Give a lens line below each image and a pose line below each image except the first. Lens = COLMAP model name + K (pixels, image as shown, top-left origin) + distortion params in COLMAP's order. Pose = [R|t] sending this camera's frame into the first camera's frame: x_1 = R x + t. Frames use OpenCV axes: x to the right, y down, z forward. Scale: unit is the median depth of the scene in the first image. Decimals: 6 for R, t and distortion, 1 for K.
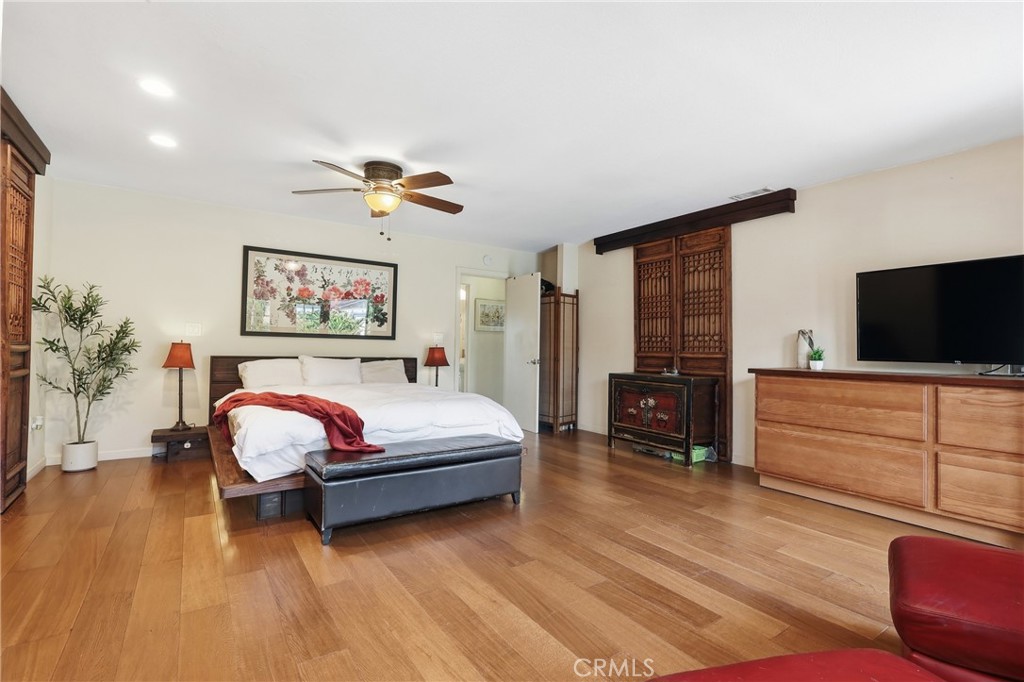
lens RADIAL K [[473.8, 0, 515.7], [0, 473.8, 339.0], [0, 0, 1]] dist [-0.005638, 0.001545]
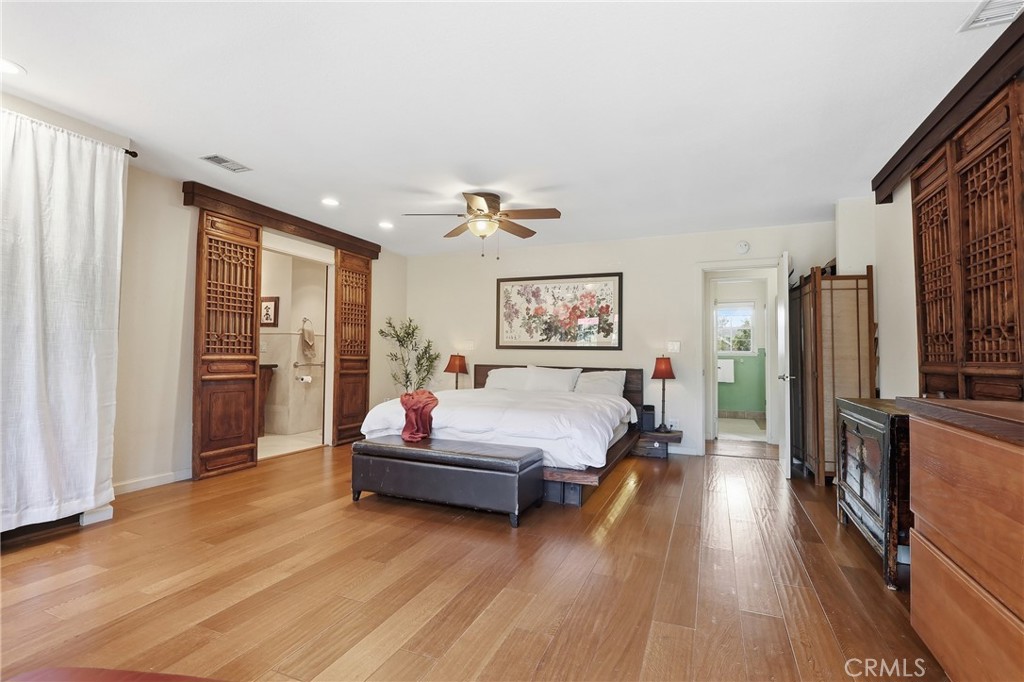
lens RADIAL K [[473.8, 0, 510.6], [0, 473.8, 339.5], [0, 0, 1]] dist [-0.005638, 0.001545]
pose [[0.539930, -0.037901, -0.840856, 0.521717], [0.013313, 0.999245, -0.036492, 0.014491], [0.841605, 0.008509, 0.540027, 0.334984]]
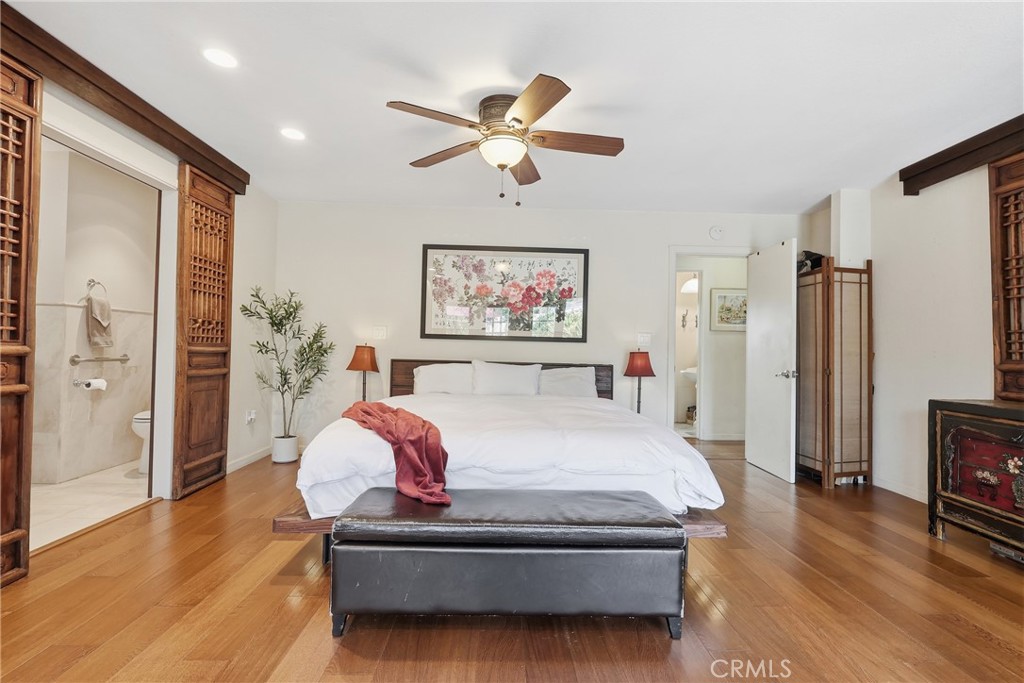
lens RADIAL K [[473.8, 0, 511.9], [0, 473.8, 338.4], [0, 0, 1]] dist [-0.005638, 0.001545]
pose [[0.837590, -0.011549, -0.546177, 0.098005], [0.003642, 0.999872, -0.015557, 0.008525], [0.546287, 0.011041, 0.837525, 0.294979]]
